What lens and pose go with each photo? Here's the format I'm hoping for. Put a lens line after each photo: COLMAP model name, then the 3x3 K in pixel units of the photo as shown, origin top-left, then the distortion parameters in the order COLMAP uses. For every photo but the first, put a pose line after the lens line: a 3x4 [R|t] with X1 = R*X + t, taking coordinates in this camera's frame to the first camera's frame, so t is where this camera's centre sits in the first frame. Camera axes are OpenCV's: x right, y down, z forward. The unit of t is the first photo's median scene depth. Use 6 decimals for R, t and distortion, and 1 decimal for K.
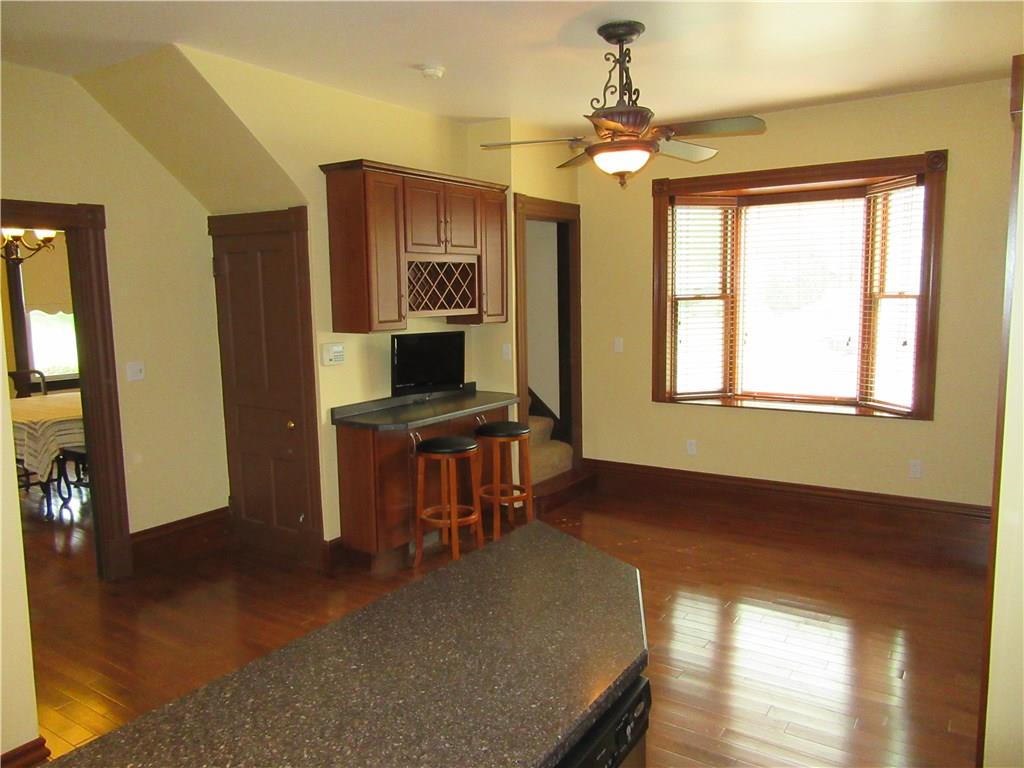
lens RADIAL K [[761.1, 0, 511.6], [0, 761.1, 384.4], [0, 0, 1]] dist [0.000150, -0.013368]
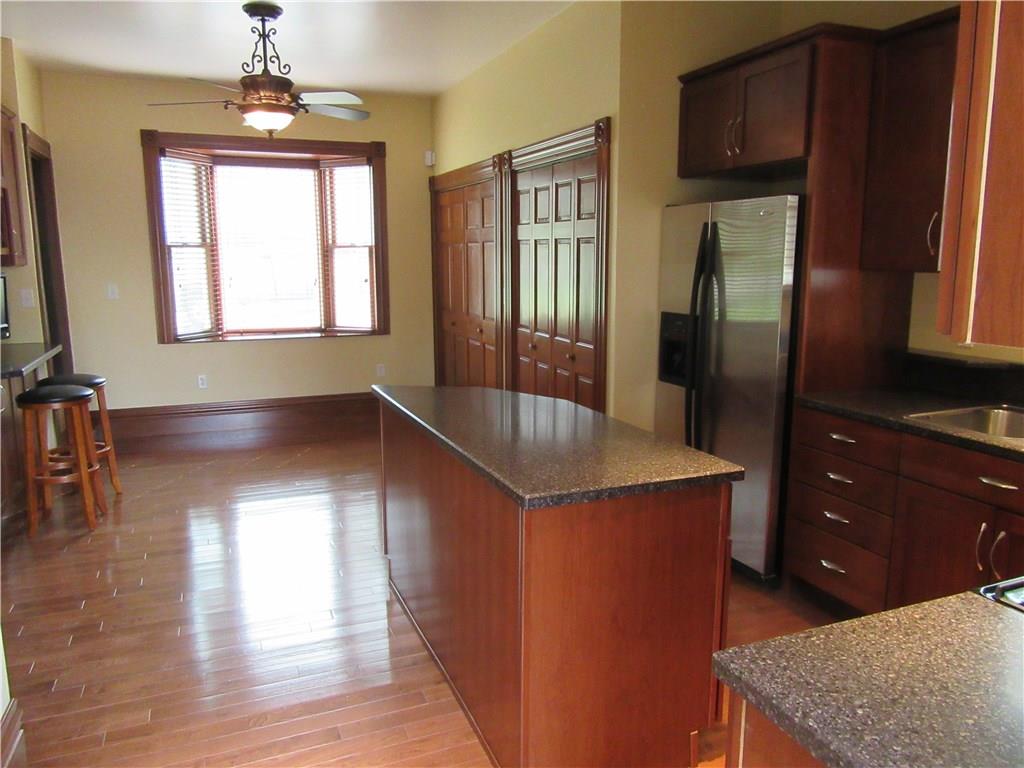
lens RADIAL K [[761.1, 0, 506.2], [0, 761.1, 382.7], [0, 0, 1]] dist [0.000150, -0.013368]
pose [[0.566497, -0.118468, 0.815504, -0.448873], [0.089380, 0.992607, 0.082107, 0.036049], [-0.819202, 0.026376, 0.572898, 0.006426]]
